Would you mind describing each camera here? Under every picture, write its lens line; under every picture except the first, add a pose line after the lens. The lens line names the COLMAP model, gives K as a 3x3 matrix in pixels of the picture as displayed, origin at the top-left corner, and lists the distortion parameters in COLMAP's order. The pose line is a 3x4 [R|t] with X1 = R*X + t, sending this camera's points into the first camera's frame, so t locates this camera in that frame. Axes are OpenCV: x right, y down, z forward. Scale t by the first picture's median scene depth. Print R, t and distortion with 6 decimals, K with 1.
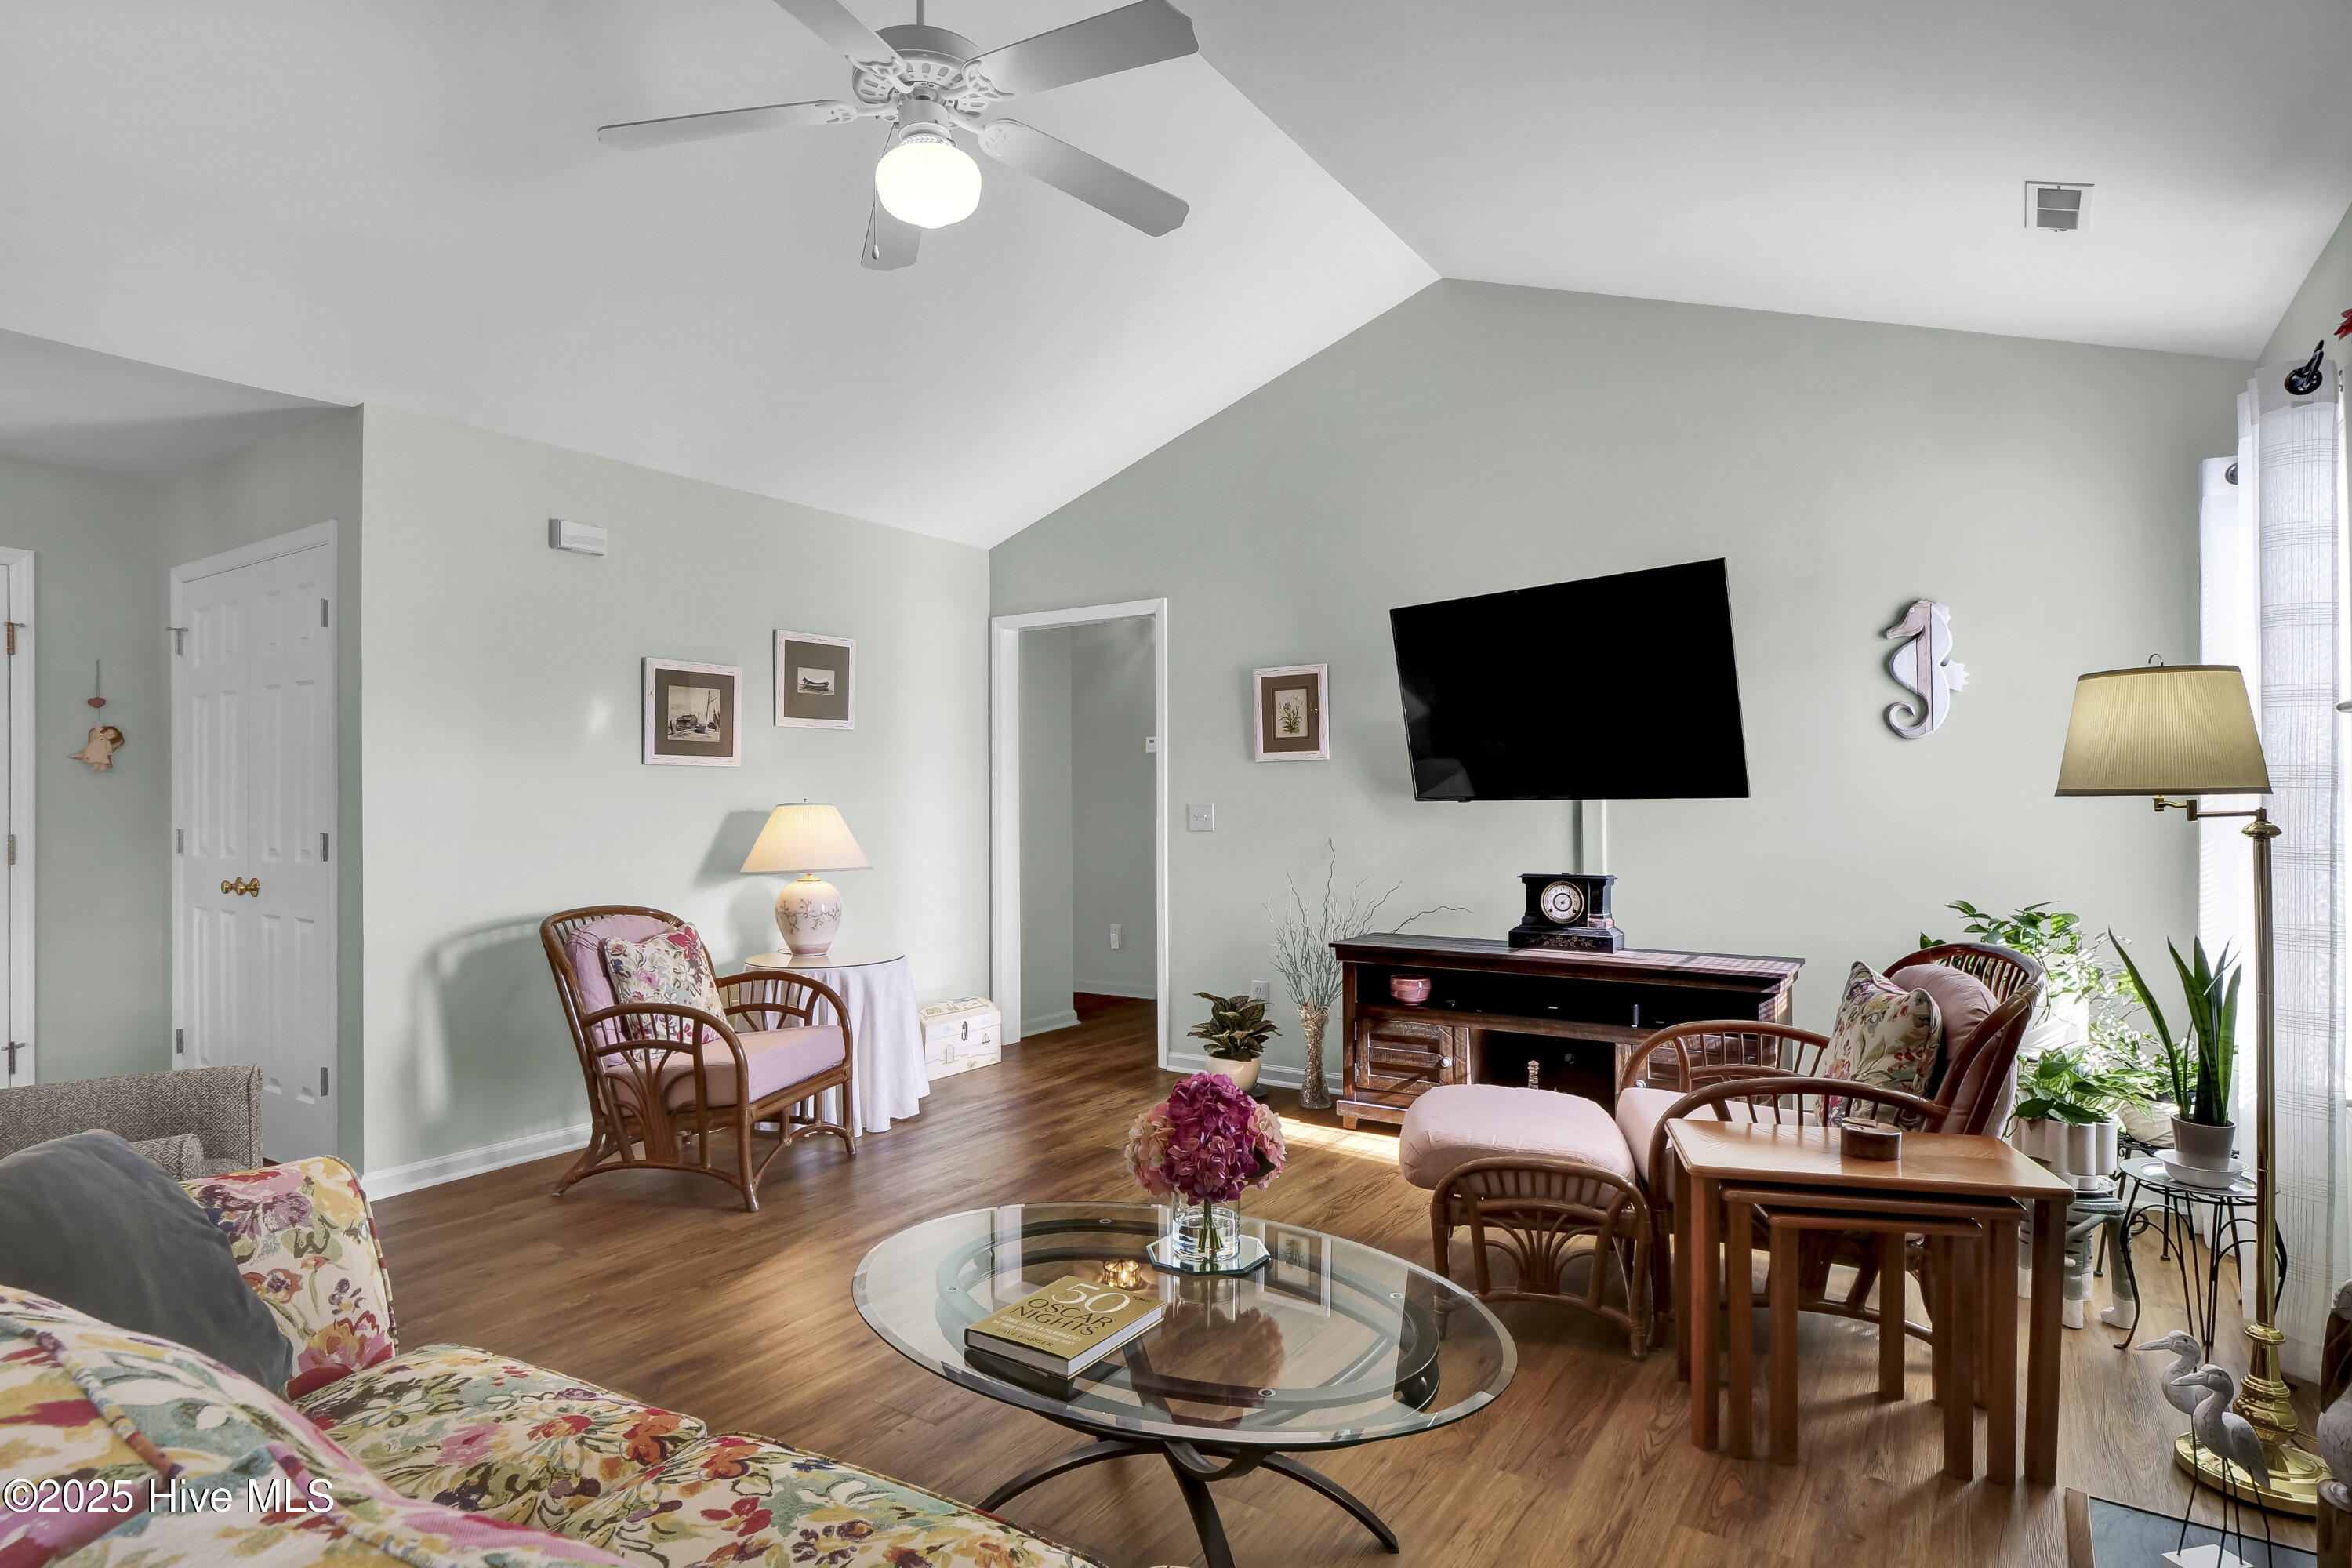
lens RADIAL K [[1241.2, 0, 1179.1], [0, 1241.2, 796.3], [0, 0, 1]] dist [0.000361, -0.000022]
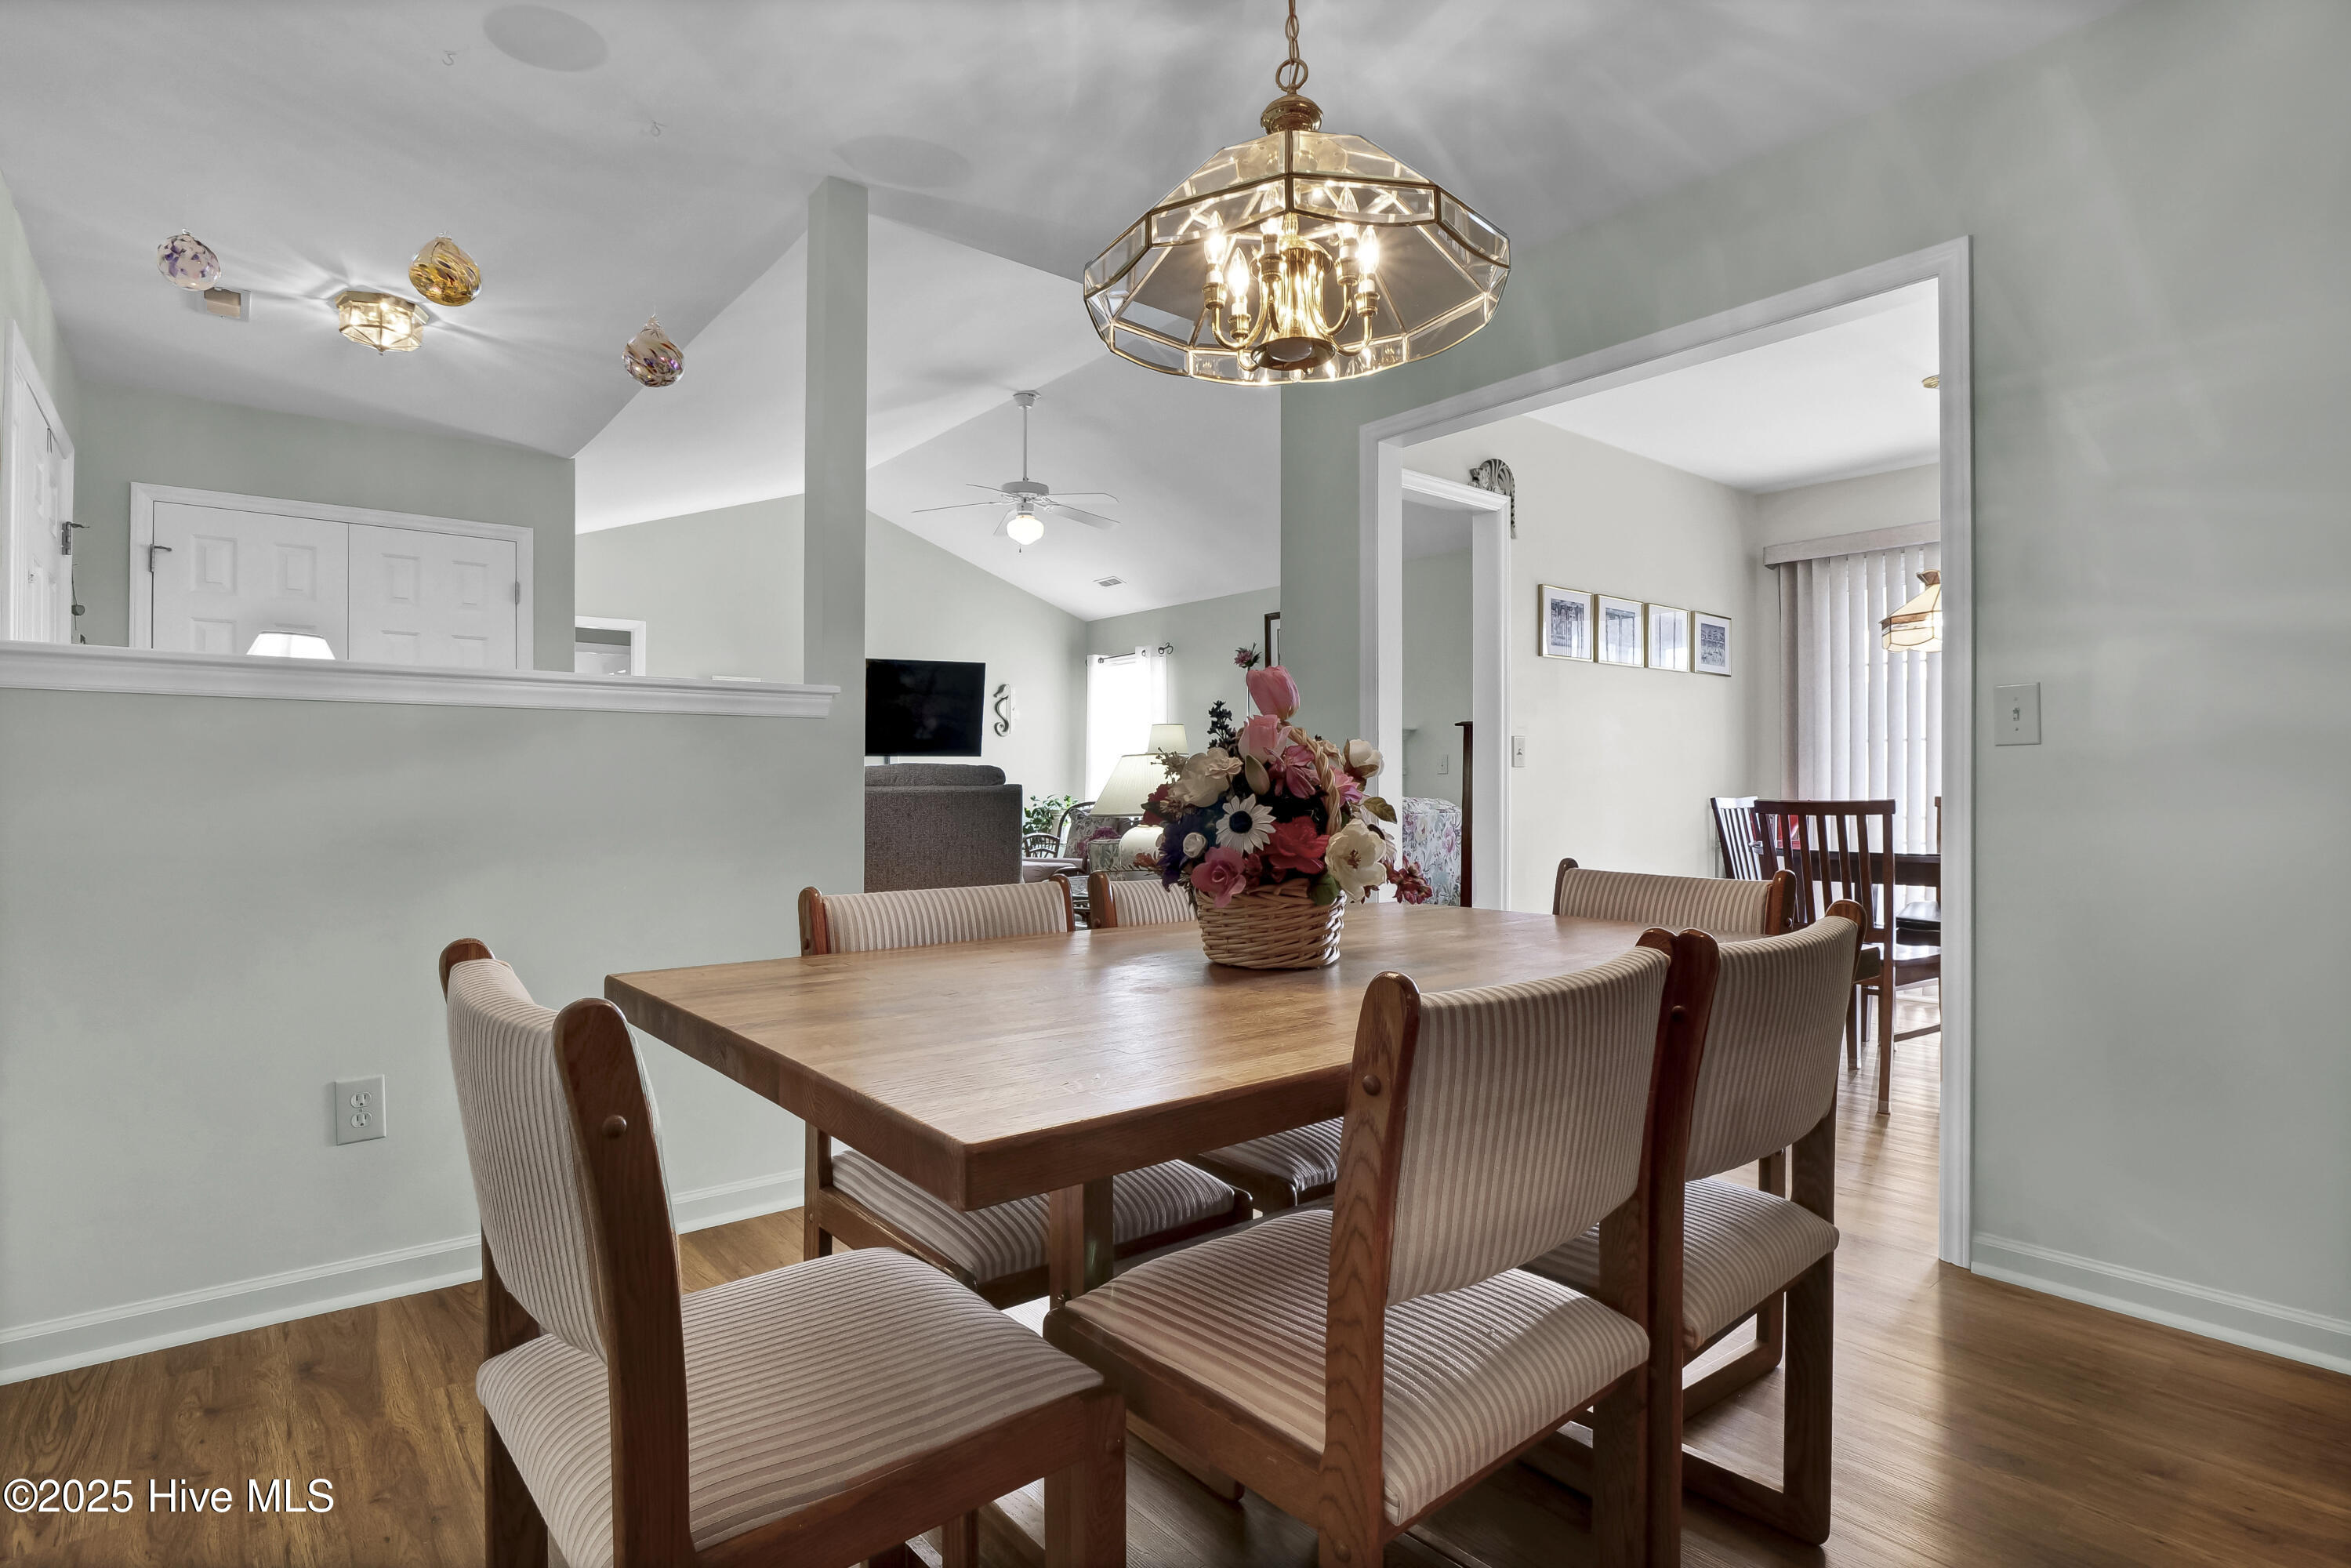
lens RADIAL K [[1184.6, 0, 1165.3], [0, 1184.6, 771.2], [0, 0, 1]] dist [-0.002231, -0.000015]
pose [[0.303202, 0.008082, 0.952892, -1.526057], [-0.003679, 0.999967, -0.007310, 0.039346], [-0.952919, -0.001290, 0.303222, -0.075580]]
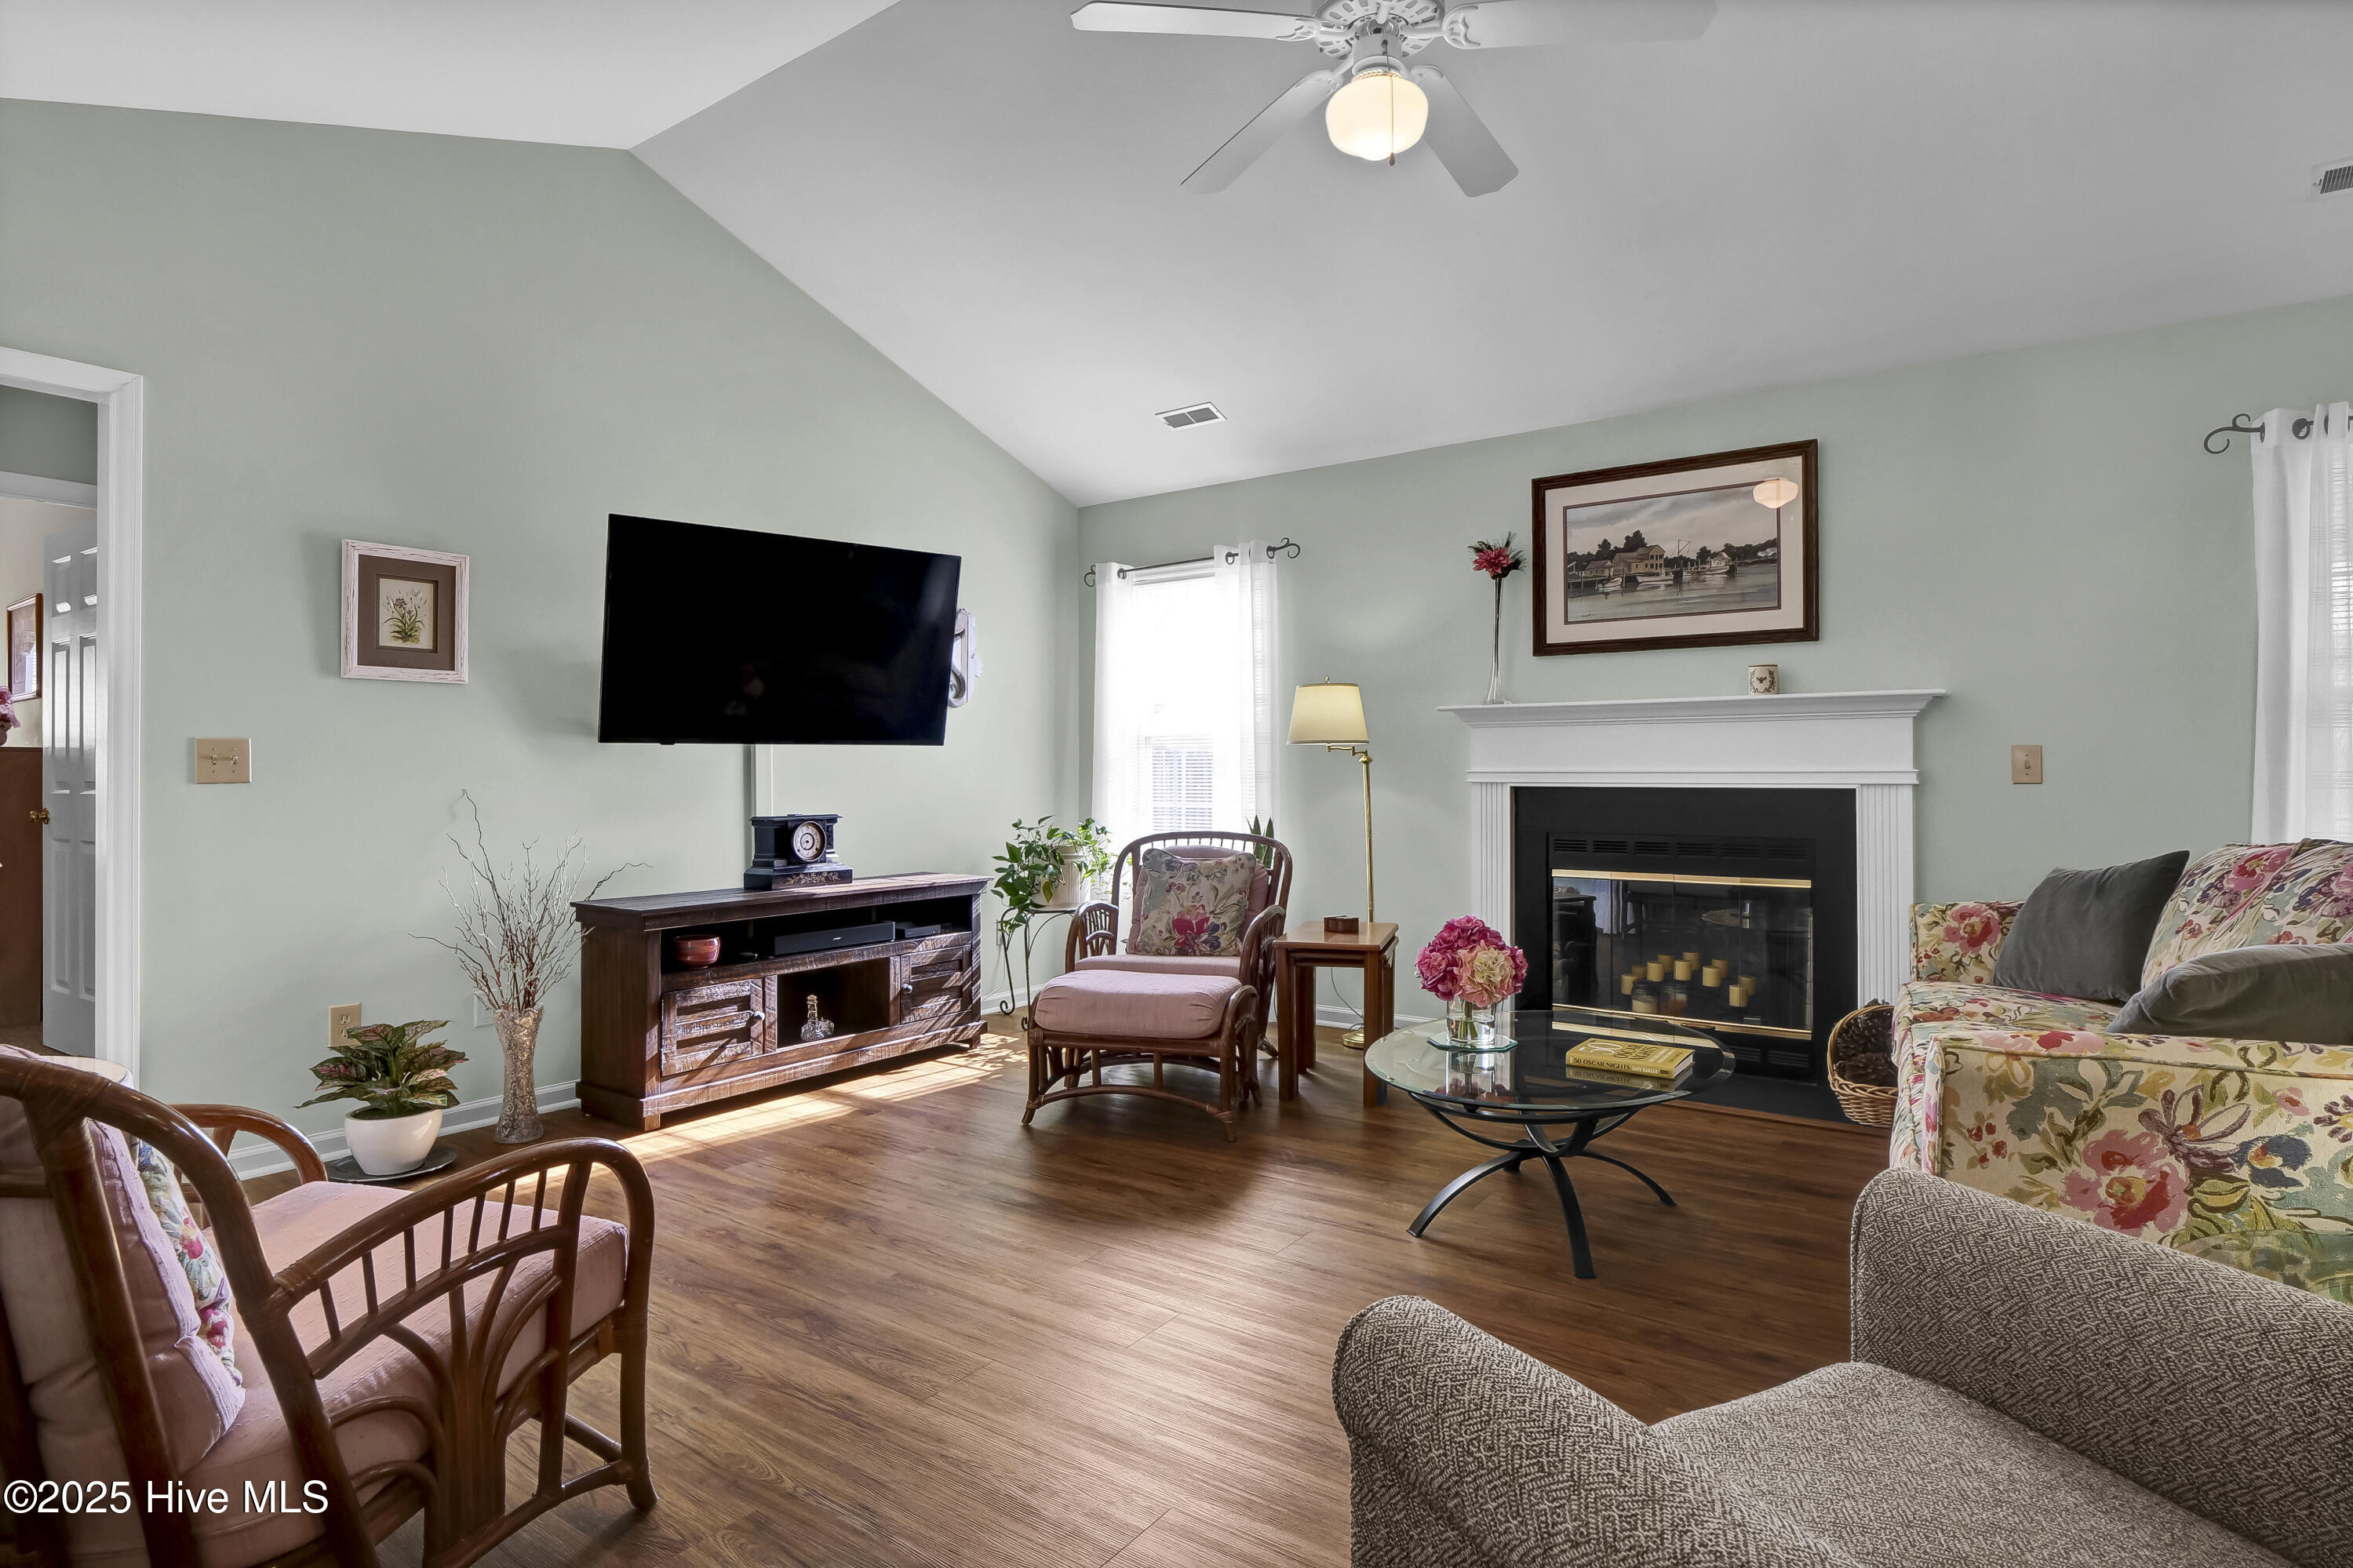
lens RADIAL K [[1226.3, 0, 1172.7], [0, 1226.3, 779.9], [0, 0, 1]] dist [-0.003094, -0.000983]
pose [[0.029382, -0.000157, 0.999568, -0.702981], [-0.003484, 0.999994, 0.000259, 0.030626], [-0.999562, -0.003490, 0.029381, 0.642559]]
